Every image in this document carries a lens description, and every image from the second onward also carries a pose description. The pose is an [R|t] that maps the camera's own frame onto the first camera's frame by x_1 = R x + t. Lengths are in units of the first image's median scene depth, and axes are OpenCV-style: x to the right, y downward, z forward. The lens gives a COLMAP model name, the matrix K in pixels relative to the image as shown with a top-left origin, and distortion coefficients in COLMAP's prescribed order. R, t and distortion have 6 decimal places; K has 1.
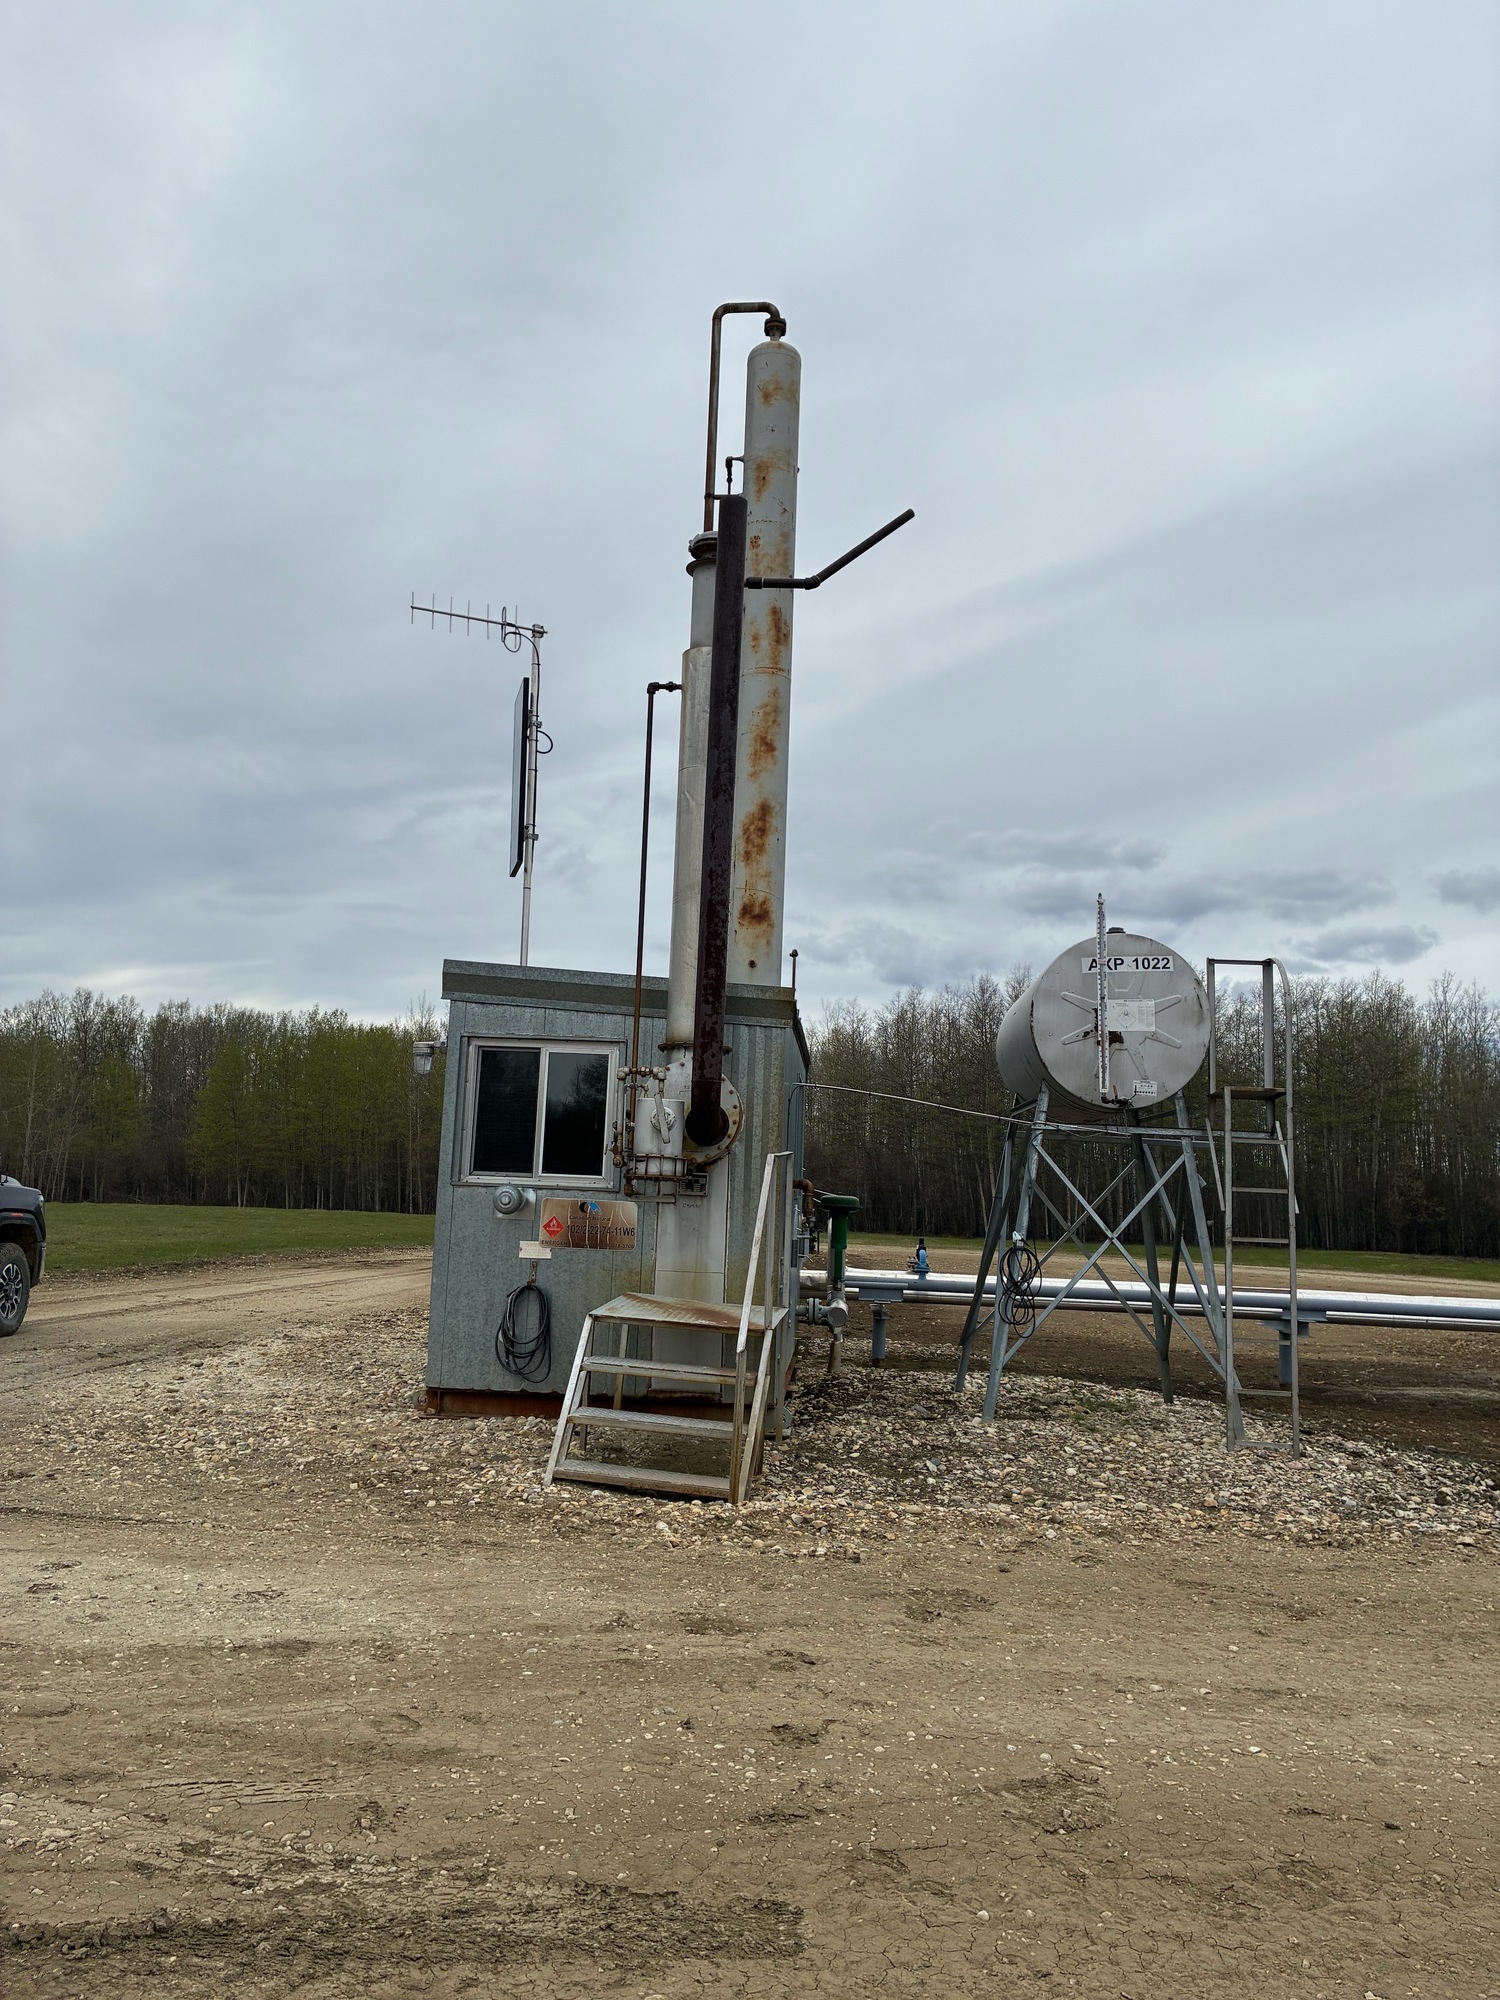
lens RADIAL K [[1530.0, 0, 739.2], [0, 1530.0, 995.7], [0, 0, 1]] dist [0.051164, -0.056884]
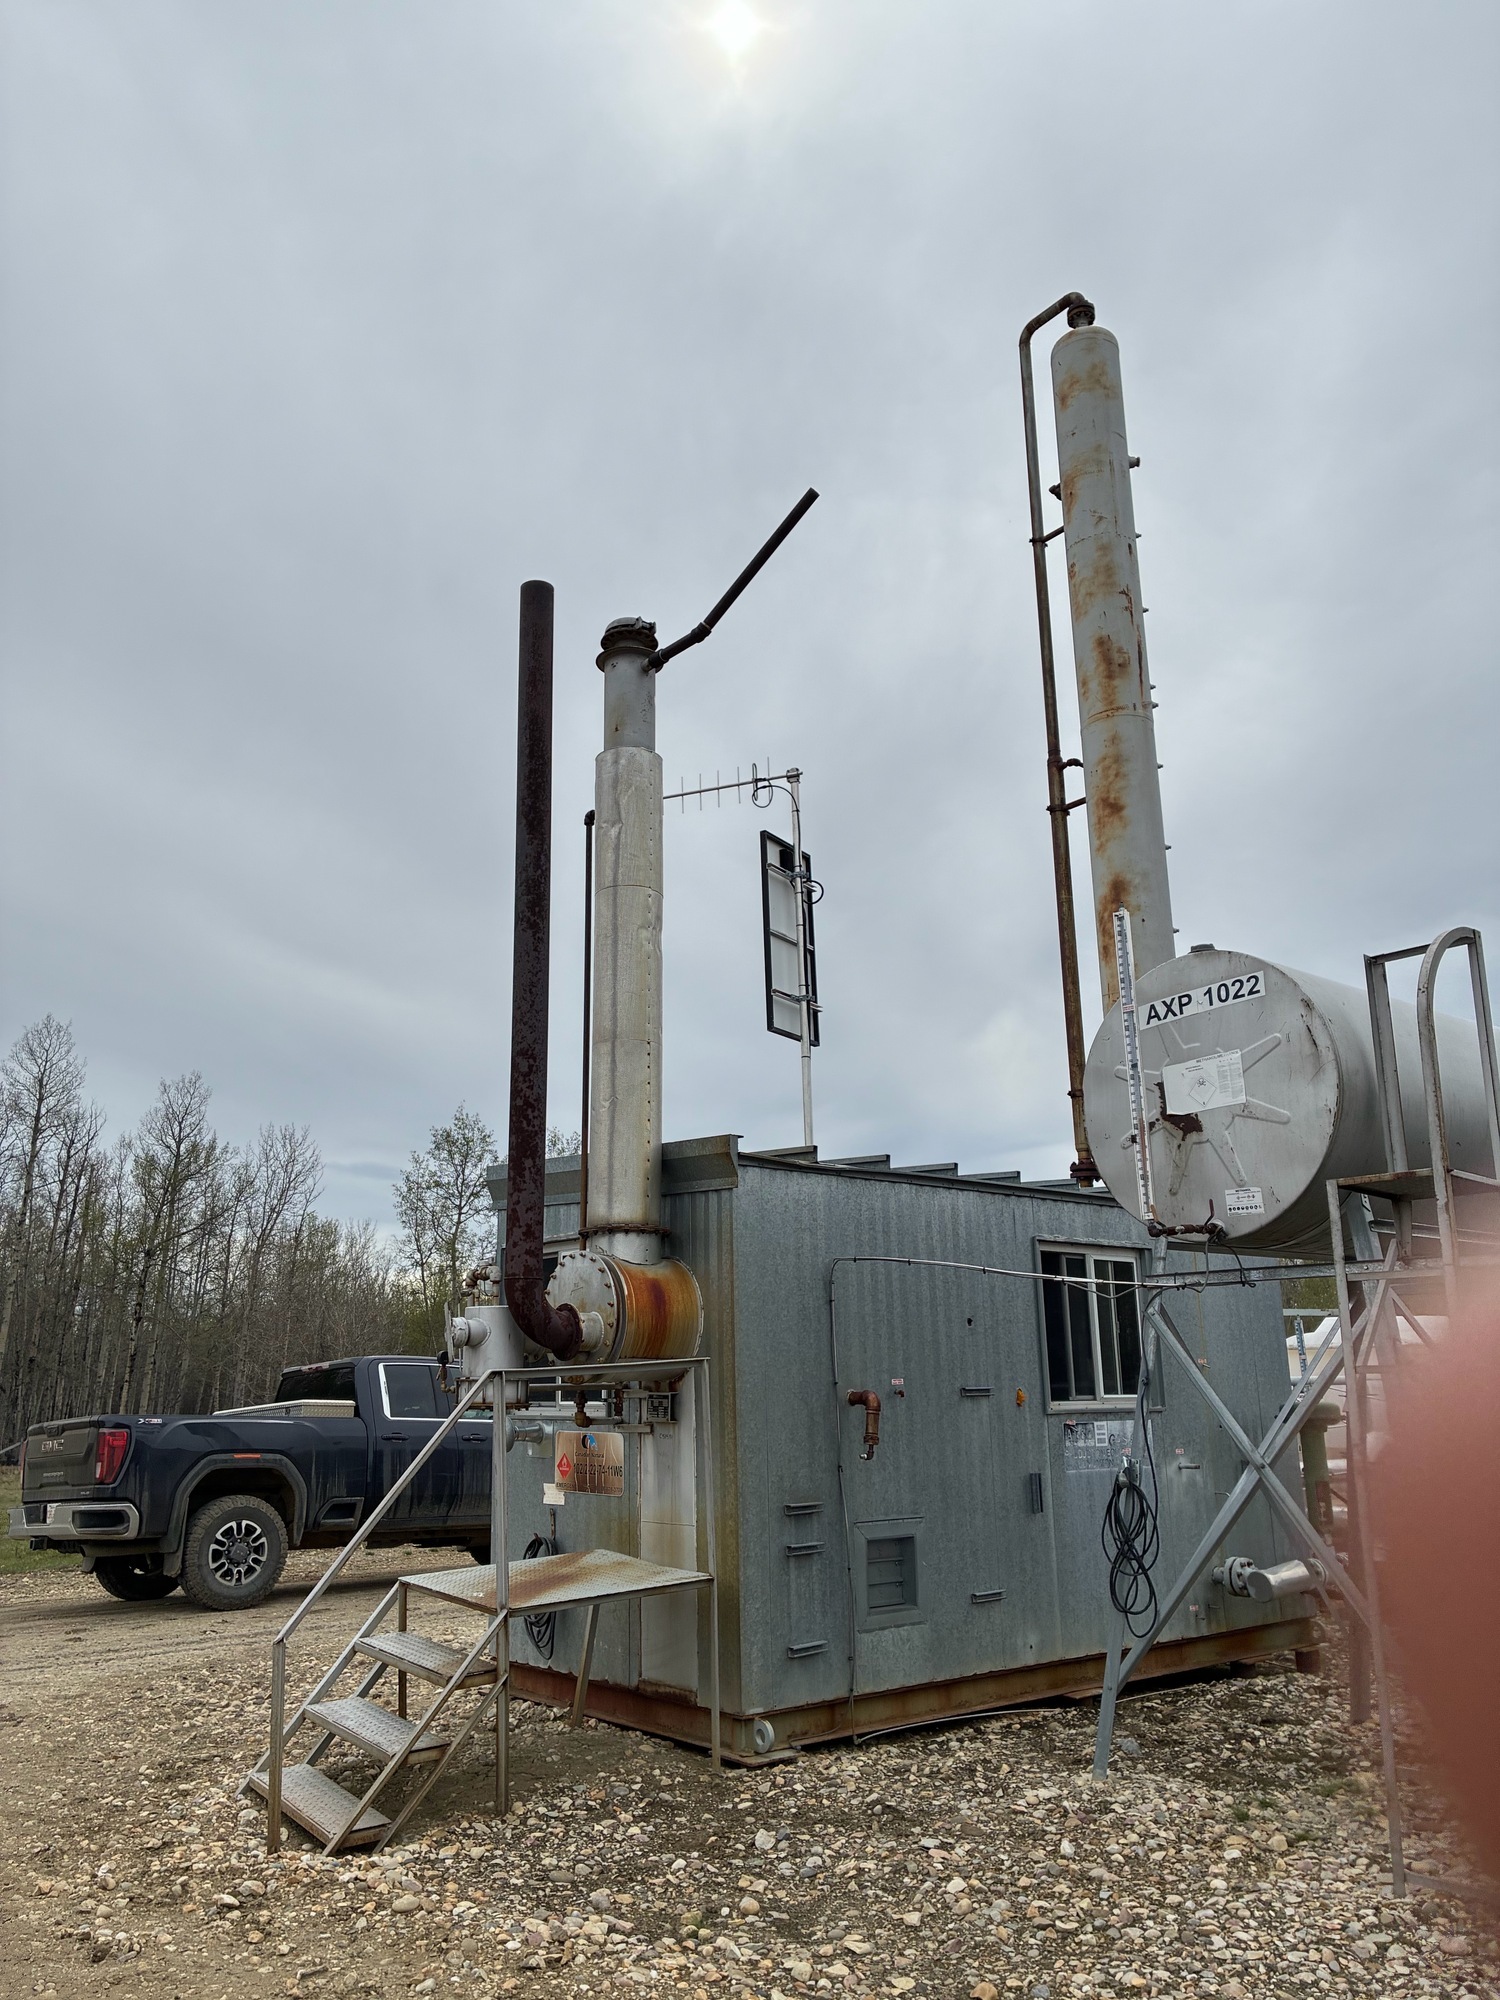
lens RADIAL K [[1530.0, 0, 745.9], [0, 1530.0, 1002.0], [0, 0, 1]] dist [0.051164, -0.056884]
pose [[0.678407, -0.228533, -0.698238, 0.560711], [0.138073, 0.973114, -0.184349, 0.067955], [0.721595, 0.028656, 0.691722, 0.452102]]
